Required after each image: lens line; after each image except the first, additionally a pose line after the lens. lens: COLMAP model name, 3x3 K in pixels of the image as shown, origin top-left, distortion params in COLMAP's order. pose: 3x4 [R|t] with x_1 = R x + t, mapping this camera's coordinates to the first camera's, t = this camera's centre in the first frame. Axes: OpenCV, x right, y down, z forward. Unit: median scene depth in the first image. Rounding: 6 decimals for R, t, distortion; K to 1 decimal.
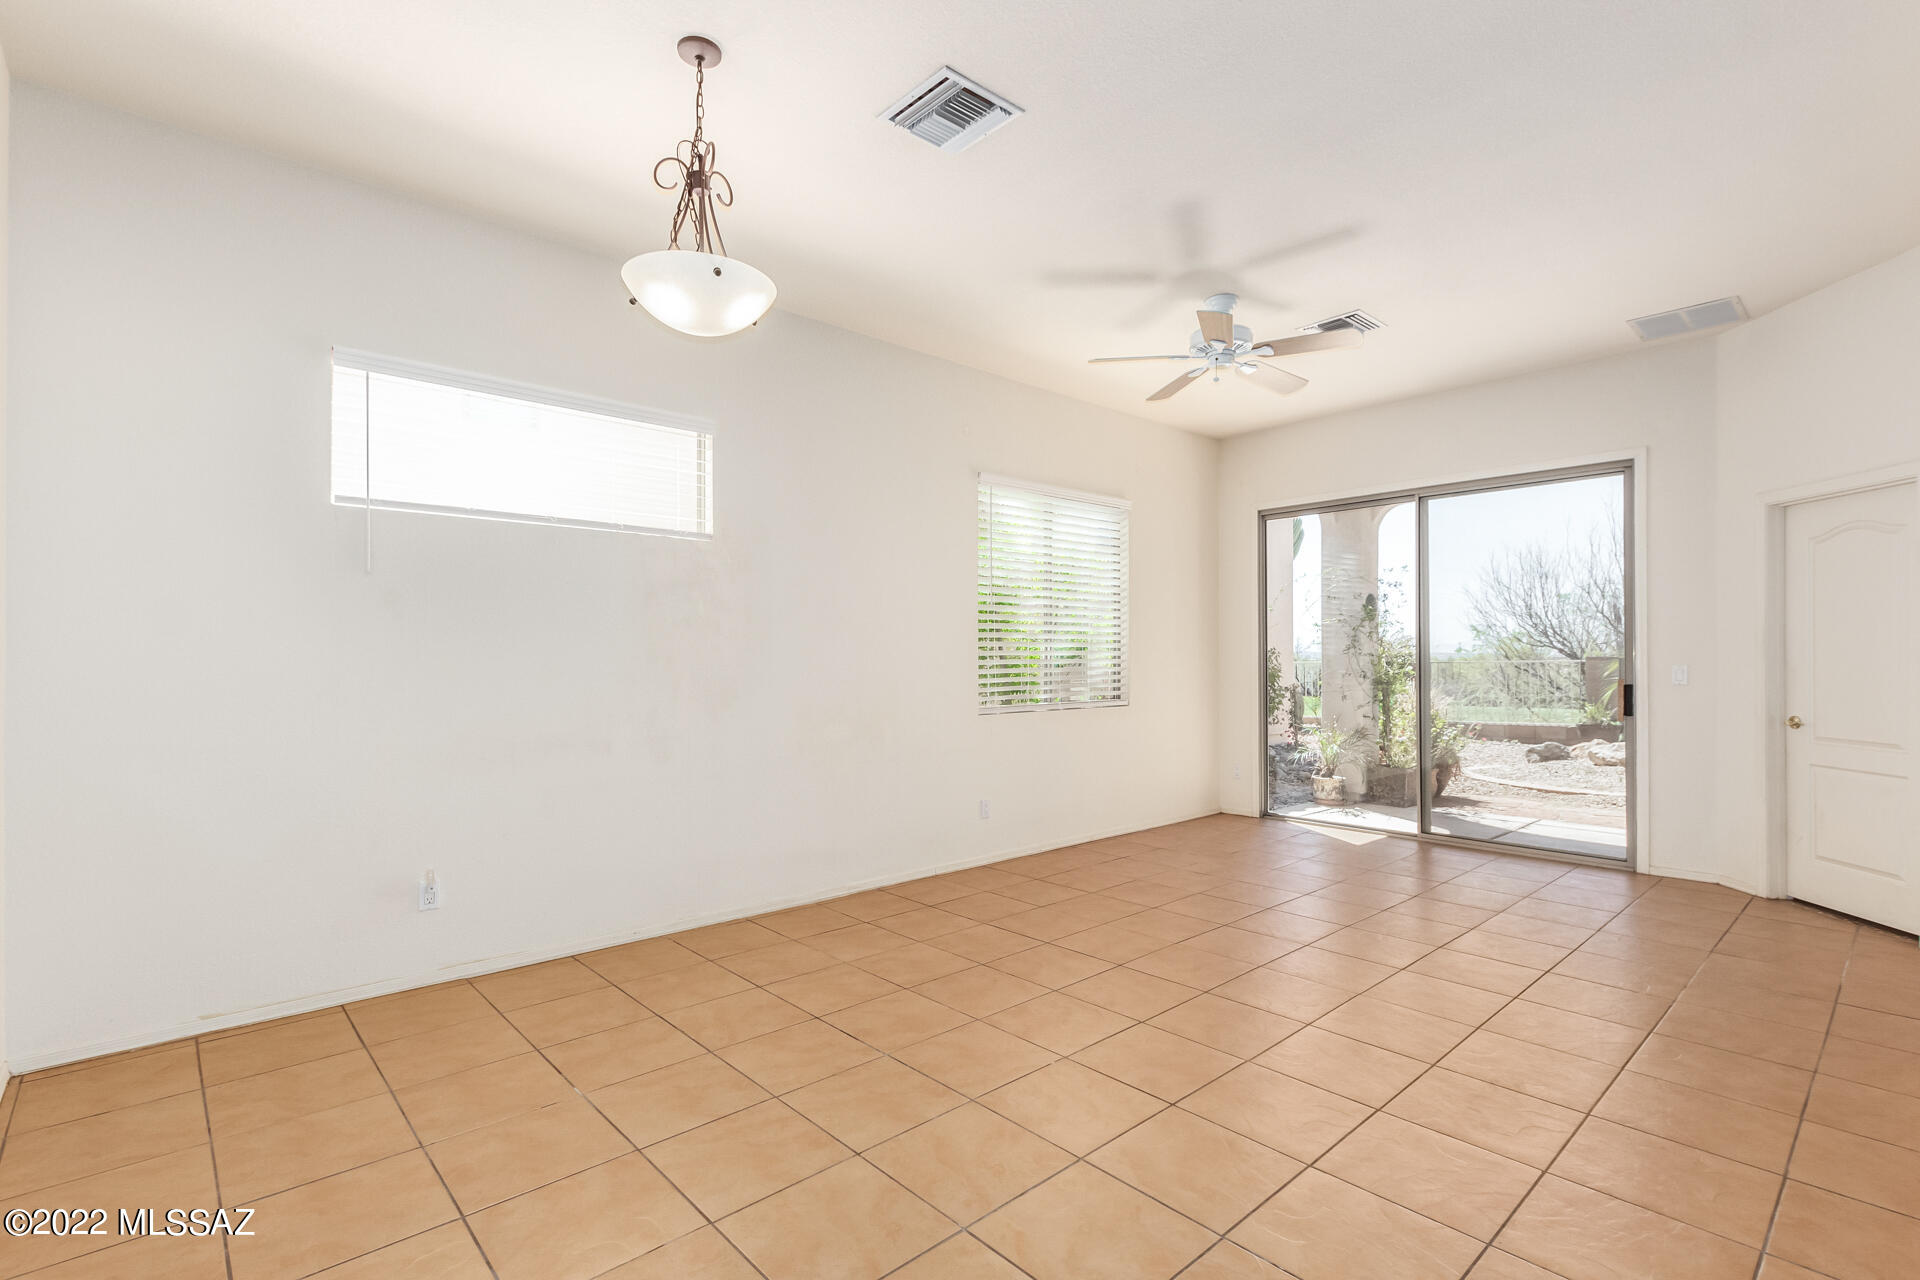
lens RADIAL K [[885.3, 0, 968.4], [0, 885.3, 648.7], [0, 0, 1]] dist [0.002938, -0.001423]
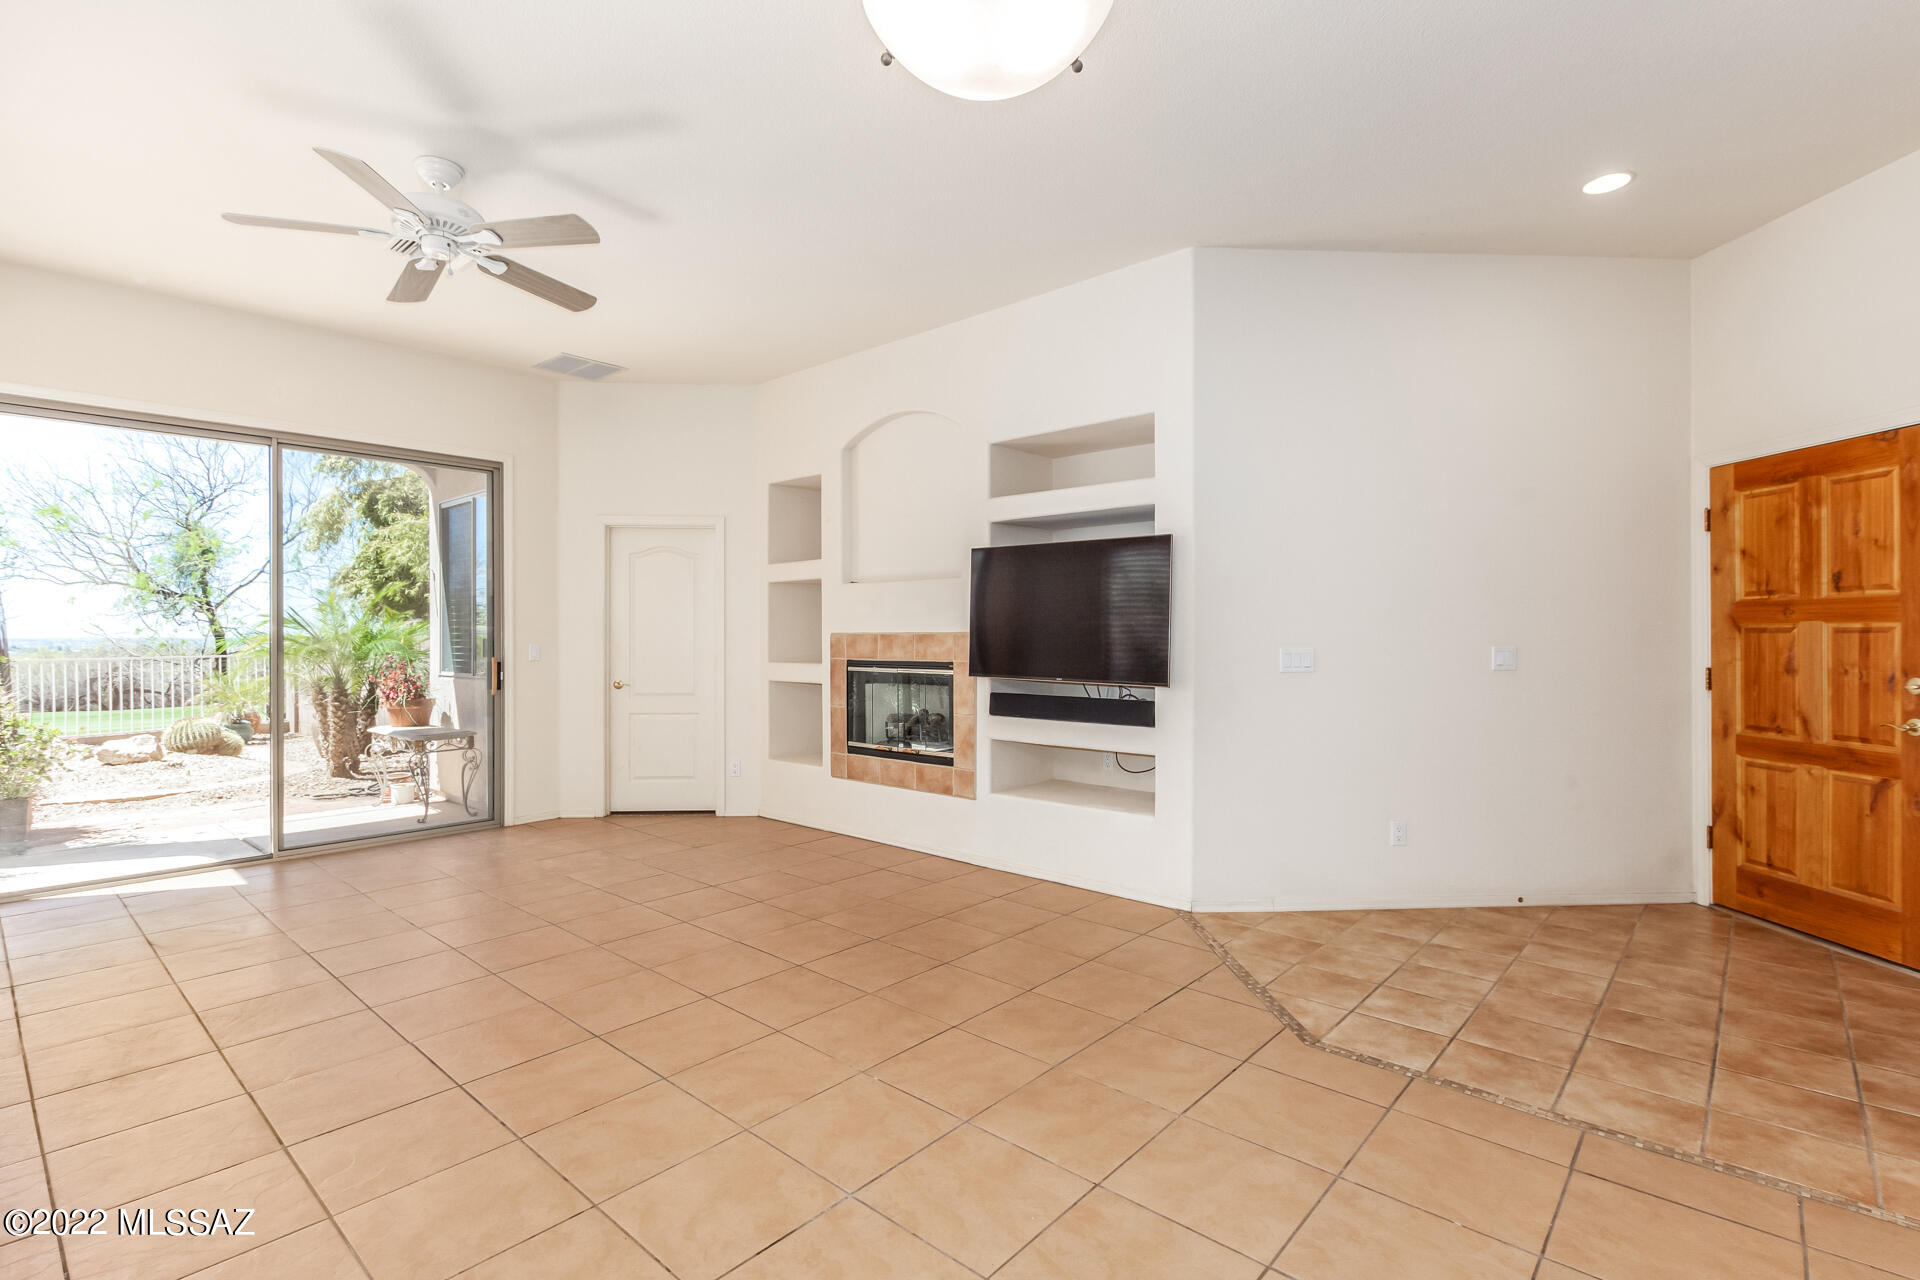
lens RADIAL K [[885.3, 0, 958.4], [0, 885.3, 636.7], [0, 0, 1]] dist [0.002938, -0.001423]
pose [[-0.098305, 0.002715, 0.995153, -0.500976], [-0.008230, 0.999960, -0.003541, 0.008262], [-0.995122, -0.008539, -0.098279, 0.612454]]
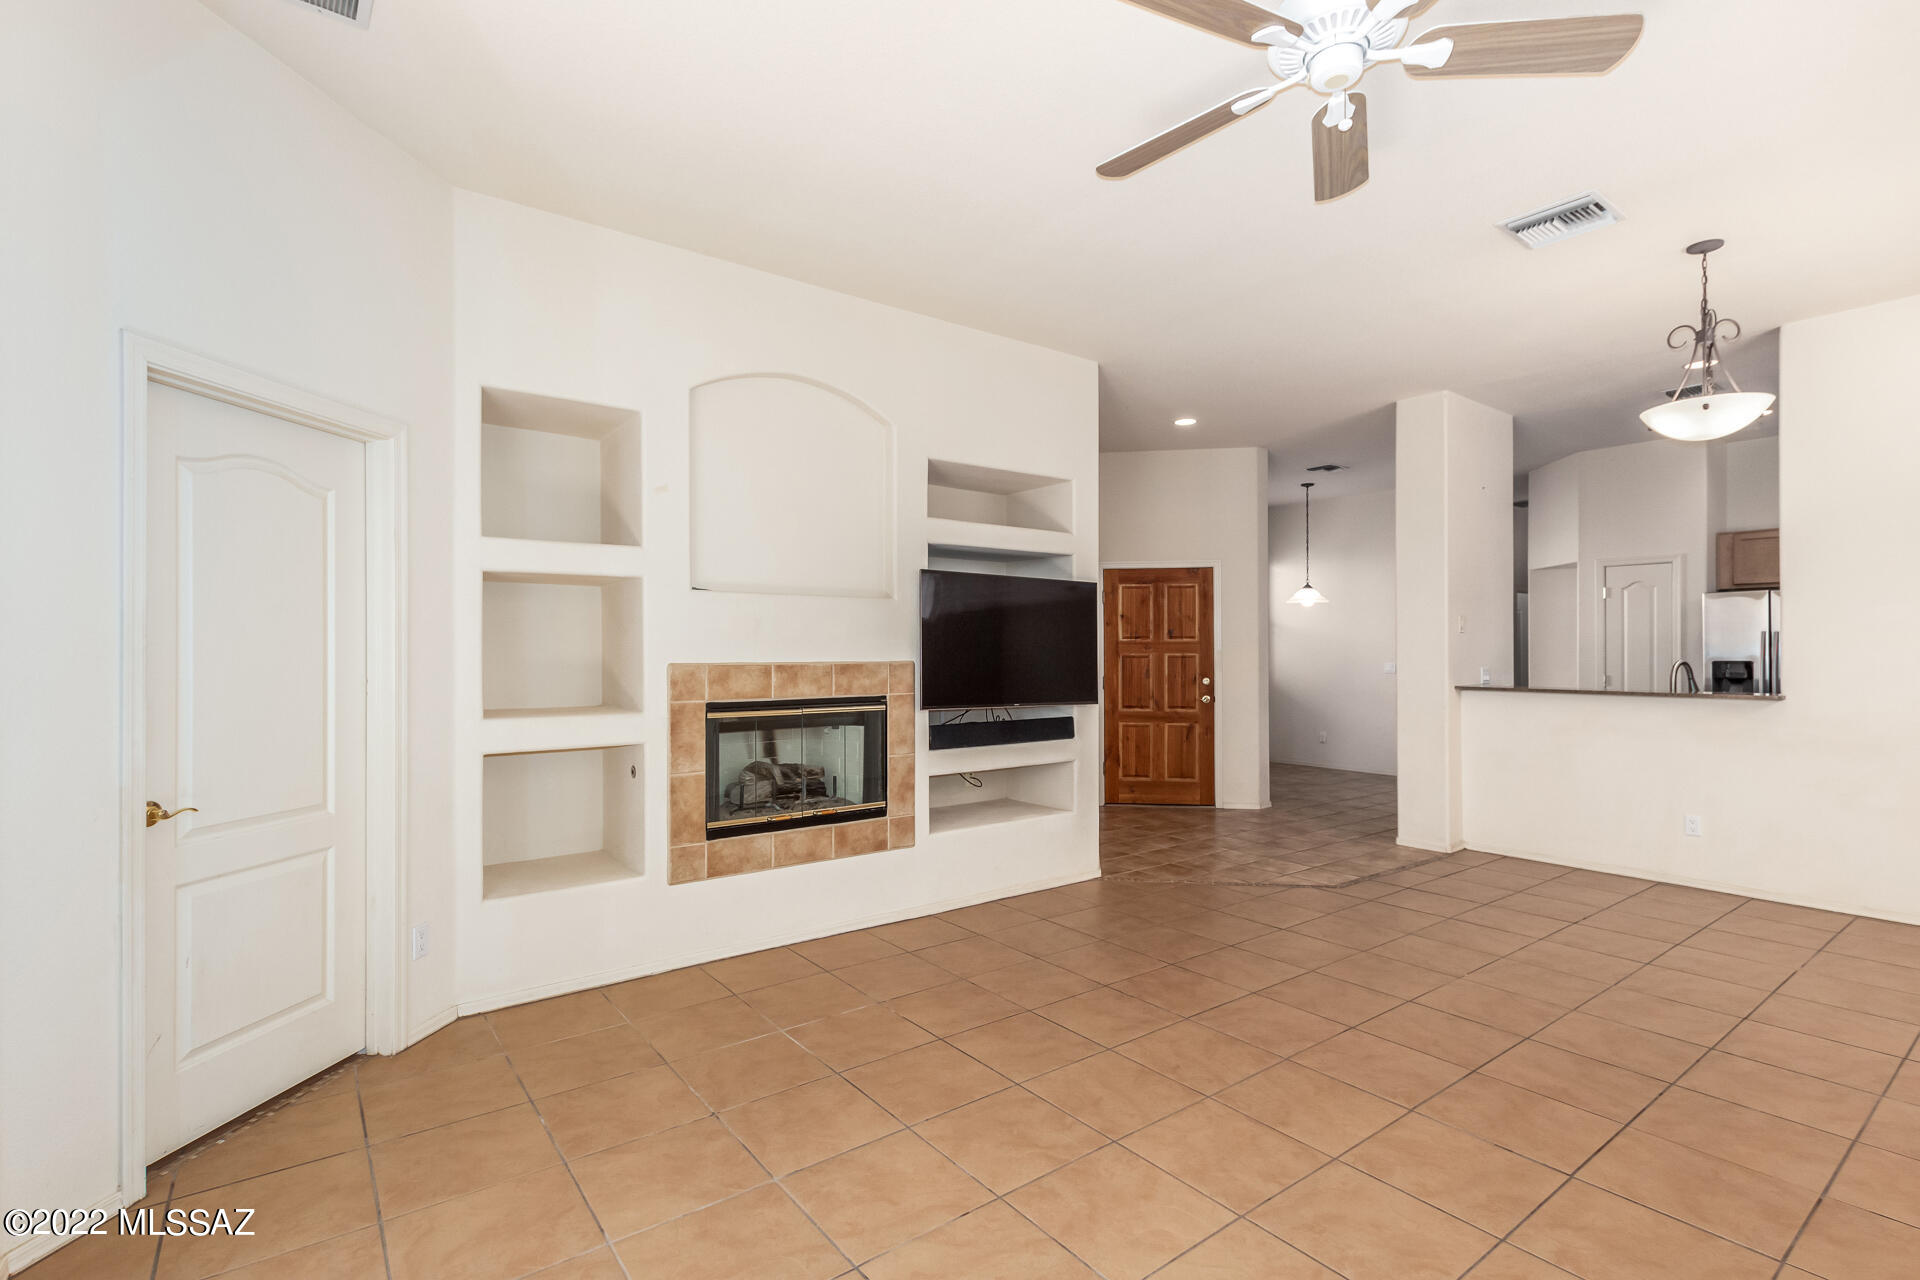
lens RADIAL K [[885.3, 0, 944.5], [0, 885.3, 647.7], [0, 0, 1]] dist [0.002938, -0.001423]
pose [[-0.993257, 0.003235, 0.115889, 0.434935], [0.001798, 0.999920, -0.012501, -0.004380], [-0.115921, -0.012208, -0.993183, 1.466552]]
